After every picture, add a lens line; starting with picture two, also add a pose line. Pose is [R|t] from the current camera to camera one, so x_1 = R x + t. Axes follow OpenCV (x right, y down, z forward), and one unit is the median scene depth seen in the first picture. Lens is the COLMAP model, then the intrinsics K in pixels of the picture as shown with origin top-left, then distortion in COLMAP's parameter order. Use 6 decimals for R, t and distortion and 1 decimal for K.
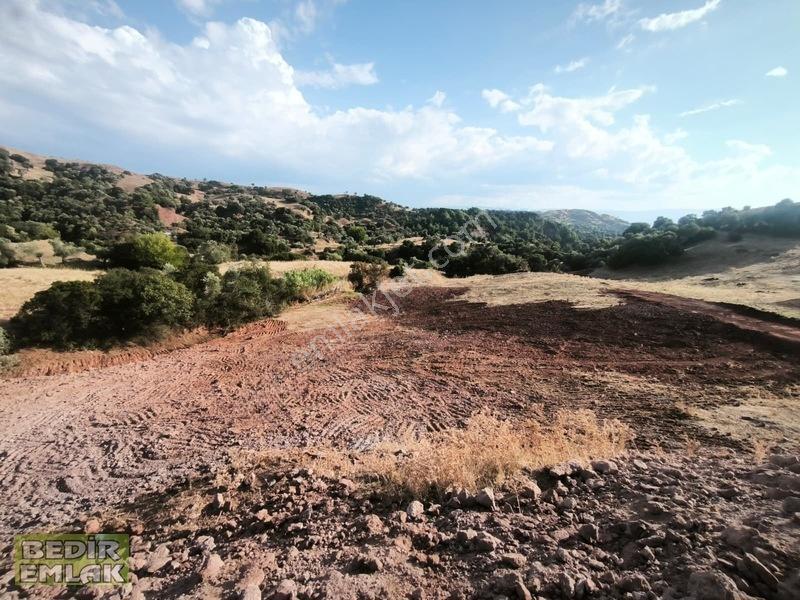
lens RADIAL K [[340.0, 0, 402.8], [0, 340.0, 294.4], [0, 0, 1]] dist [-0.005959, 0.005743]
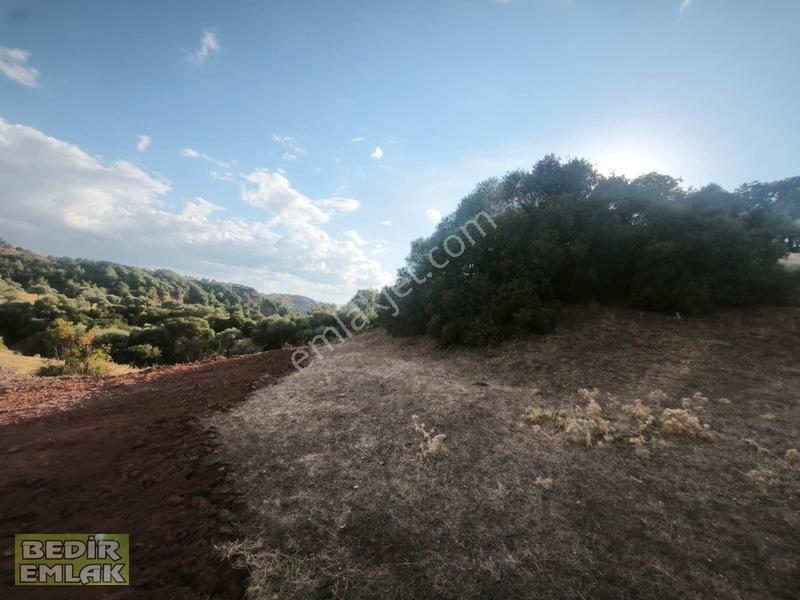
lens RADIAL K [[340.0, 0, 396.9], [0, 340.0, 295.8], [0, 0, 1]] dist [-0.005959, 0.005743]
pose [[0.733294, 0.107353, 0.671384, 0.097124], [0.060188, 0.973330, -0.221371, -0.010175], [-0.677243, 0.202740, 0.707276, 0.172427]]
